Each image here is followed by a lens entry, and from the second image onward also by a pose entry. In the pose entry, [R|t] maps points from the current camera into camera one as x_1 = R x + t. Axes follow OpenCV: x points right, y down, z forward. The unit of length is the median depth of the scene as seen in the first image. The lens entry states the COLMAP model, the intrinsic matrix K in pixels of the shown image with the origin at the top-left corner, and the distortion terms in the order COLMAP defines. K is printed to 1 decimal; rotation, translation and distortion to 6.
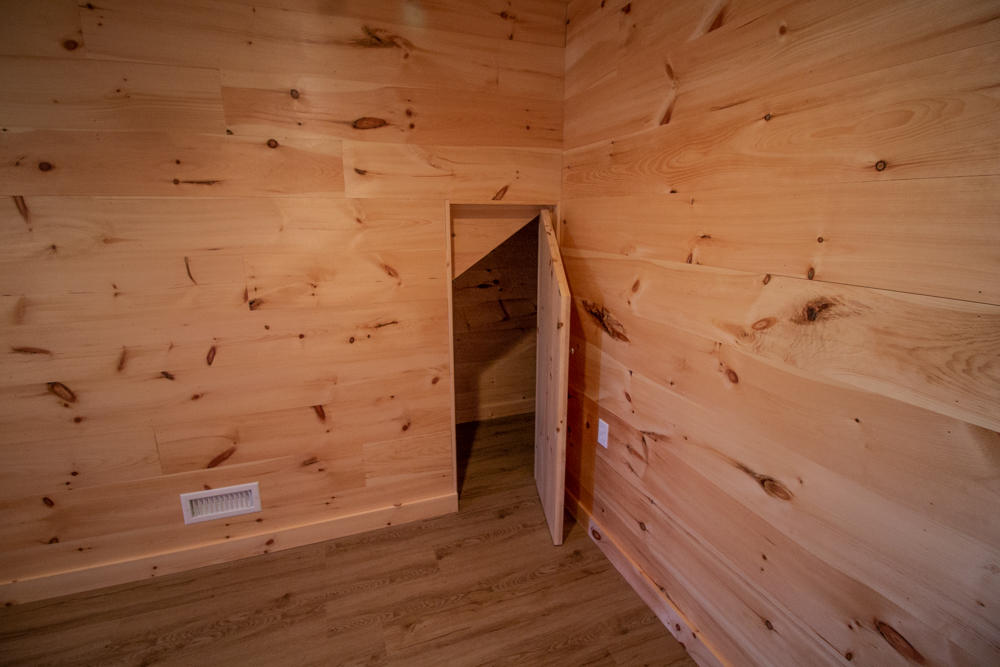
lens RADIAL K [[465.6, 0, 500.0], [0, 465.6, 333.5], [0, 0, 1]] dist [0.001750, -0.012523]
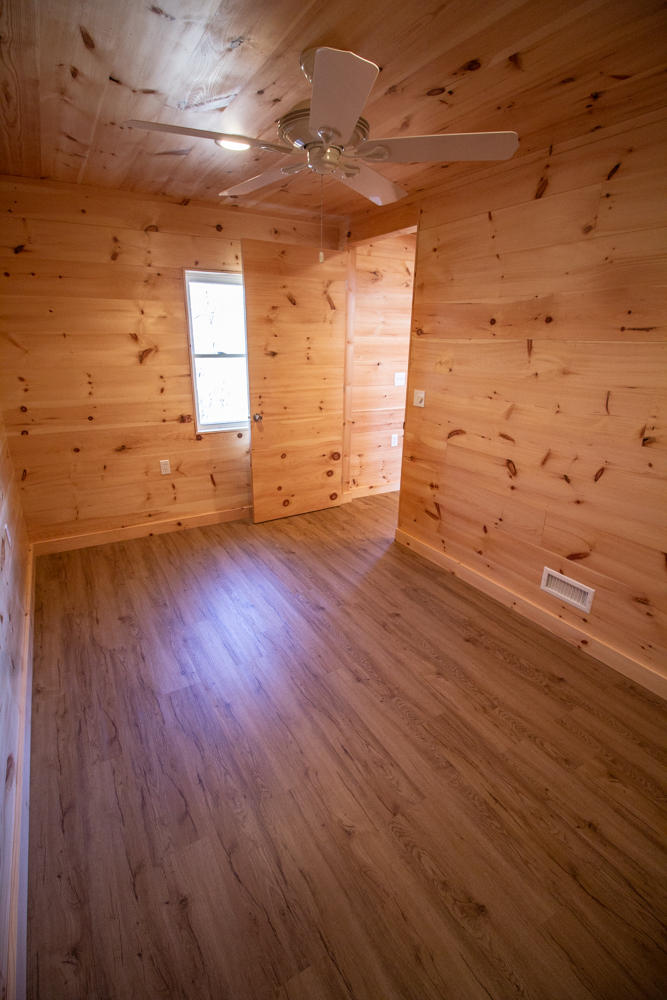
lens RADIAL K [[465.6, 0, 333.5], [0, 465.6, 500.0], [0, 0, 1]] dist [0.001750, -0.012523]
pose [[0.176956, 0.329950, -0.927265, 0.411093], [-0.250266, 0.926250, 0.281829, -0.060246], [0.951868, 0.182192, 0.246481, 0.055653]]
